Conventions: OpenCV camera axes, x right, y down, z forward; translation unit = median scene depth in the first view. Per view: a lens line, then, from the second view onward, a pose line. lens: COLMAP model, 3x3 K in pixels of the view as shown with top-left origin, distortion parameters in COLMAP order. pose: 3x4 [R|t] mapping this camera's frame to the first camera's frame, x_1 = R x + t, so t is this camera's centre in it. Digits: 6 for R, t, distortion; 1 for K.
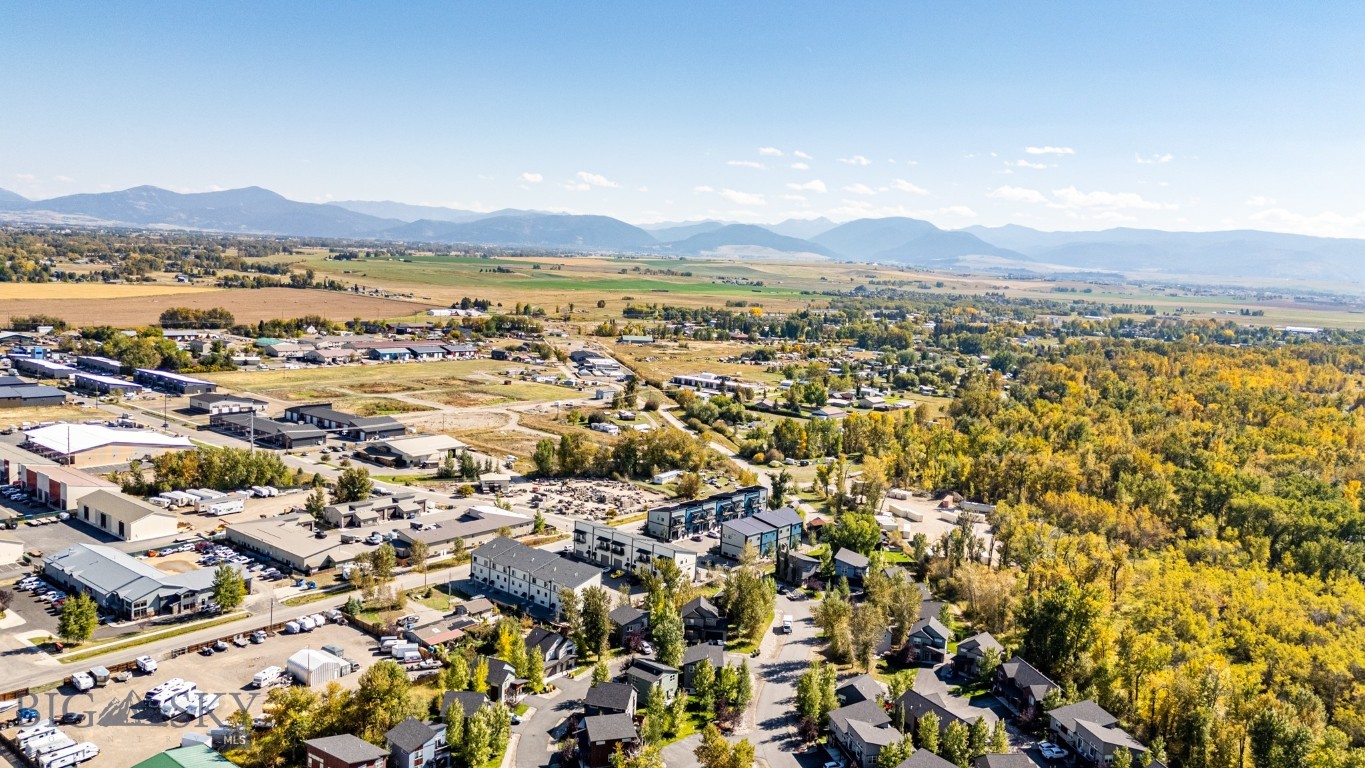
lens RADIAL K [[1002.4, 0, 682.5], [0, 1002.4, 384.0], [0, 0, 1]] dist [0.056988, -0.002171]
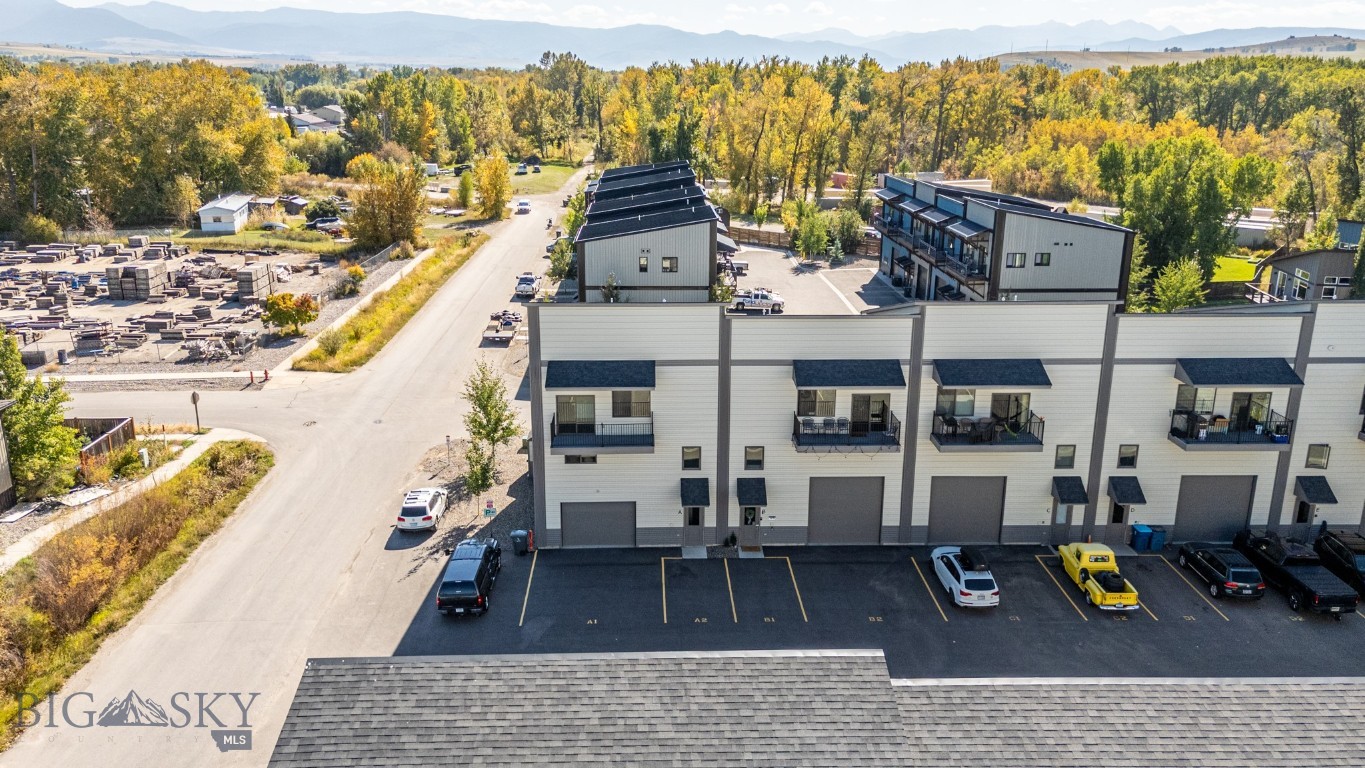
lens RADIAL K [[1048.6, 0, 682.5], [0, 1048.6, 384.0], [0, 0, 1]] dist [0.063579, -0.006243]
pose [[0.732952, -0.232850, 0.639188, -0.137496], [0.114545, 0.968423, 0.221440, 0.087673], [-0.670567, -0.089089, 0.736480, 0.657119]]
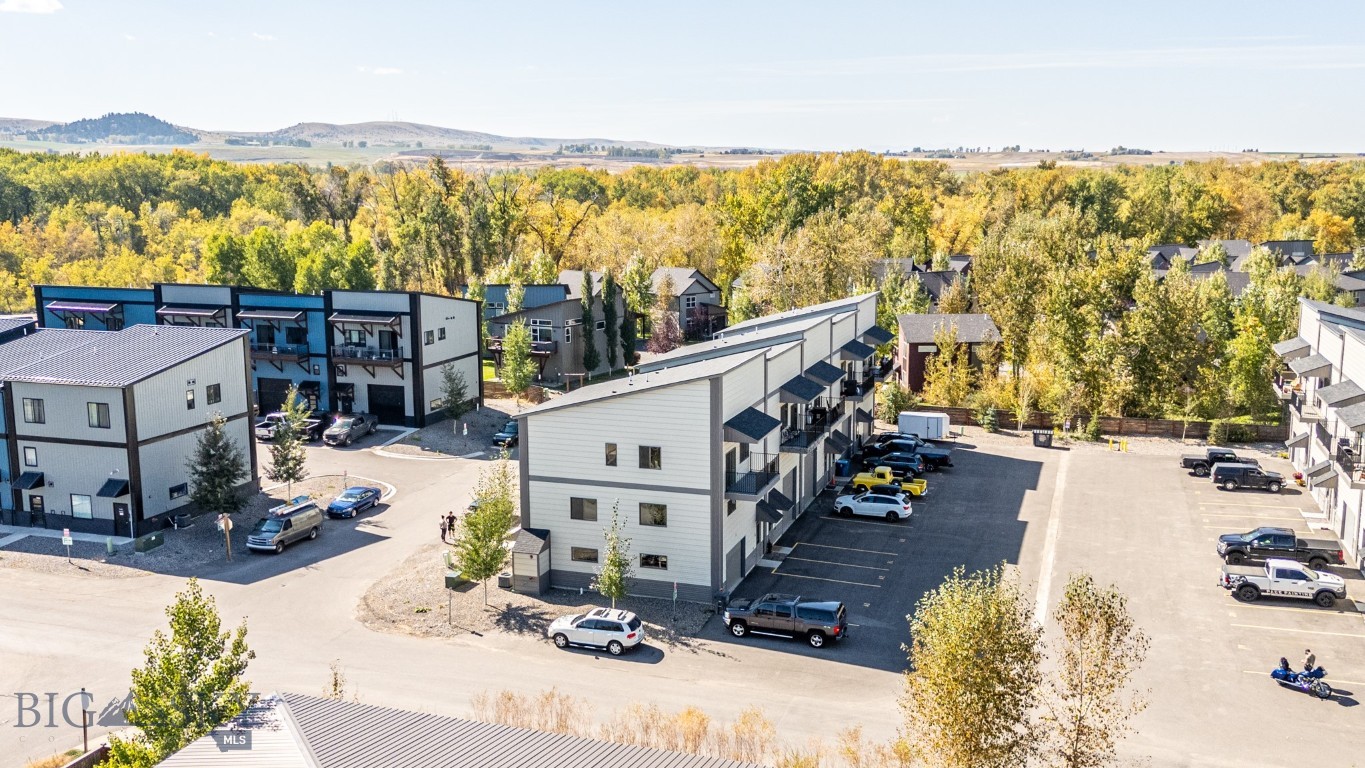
lens RADIAL K [[1224.2, 0, 682.5], [0, 1224.2, 384.0], [0, 0, 1]] dist [0.056603, -0.003594]
pose [[-0.373754, -0.207086, 0.904115, -0.200144], [0.094470, 0.961189, 0.259212, 0.067117], [-0.922704, 0.182293, -0.339685, 0.795628]]
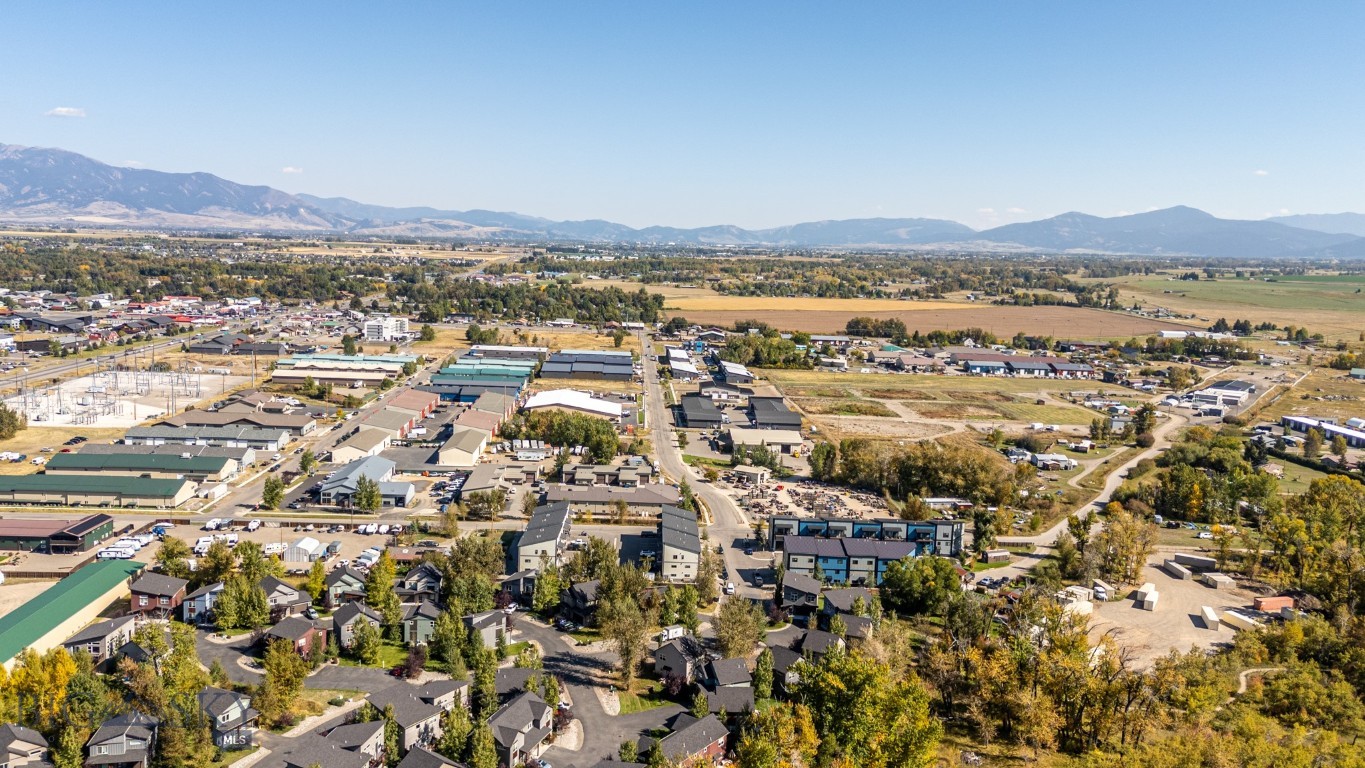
lens RADIAL K [[1048.6, 0, 682.5], [0, 1048.6, 384.0], [0, 0, 1]] dist [0.063579, -0.006243]
pose [[0.667484, 0.073135, -0.741024, 0.508408], [-0.093851, 0.995492, 0.013712, -0.000980], [0.738686, 0.060393, 0.671339, 0.222575]]
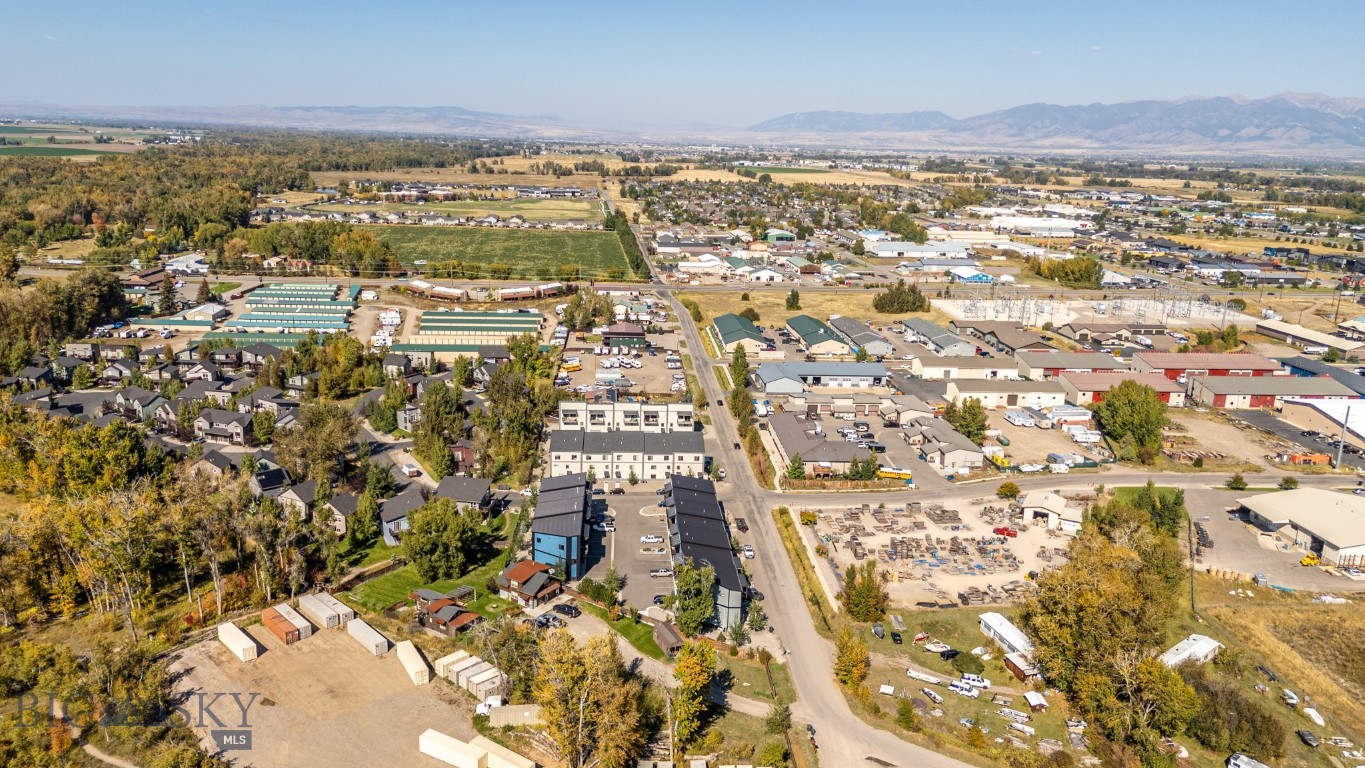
lens RADIAL K [[989.3, 0, 682.5], [0, 989.3, 384.0], [0, 0, 1]] dist [0.065377, -0.003462]
pose [[-0.715340, 0.095286, -0.692249, 0.385658], [-0.154456, 0.944595, 0.289628, -0.119258], [0.681492, 0.314105, -0.660989, 1.165502]]
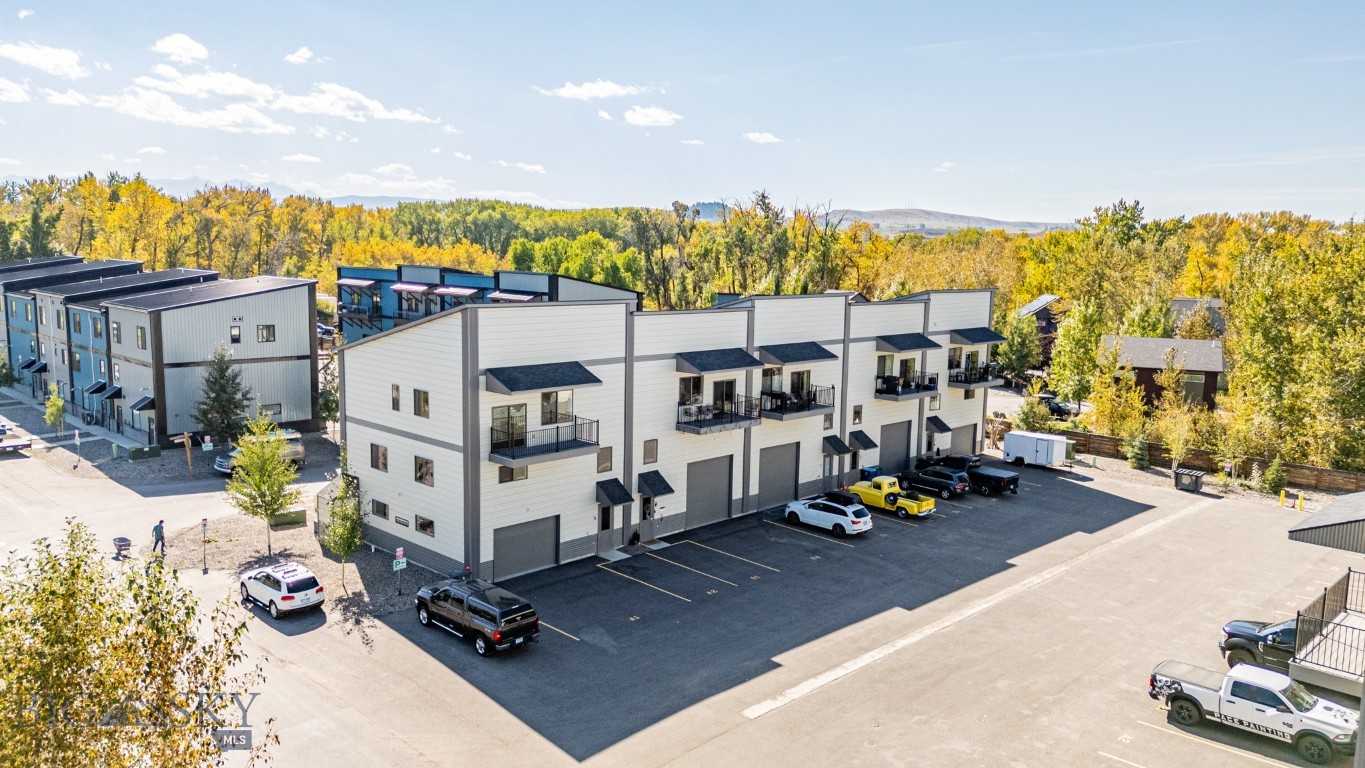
lens RADIAL K [[1002.4, 0, 682.5], [0, 1002.4, 384.0], [0, 0, 1]] dist [0.056988, -0.002171]
pose [[0.065951, -0.184493, 0.980619, -0.169455], [0.101763, 0.978878, 0.177321, 0.094170], [-0.992620, 0.088096, 0.083333, 0.719404]]
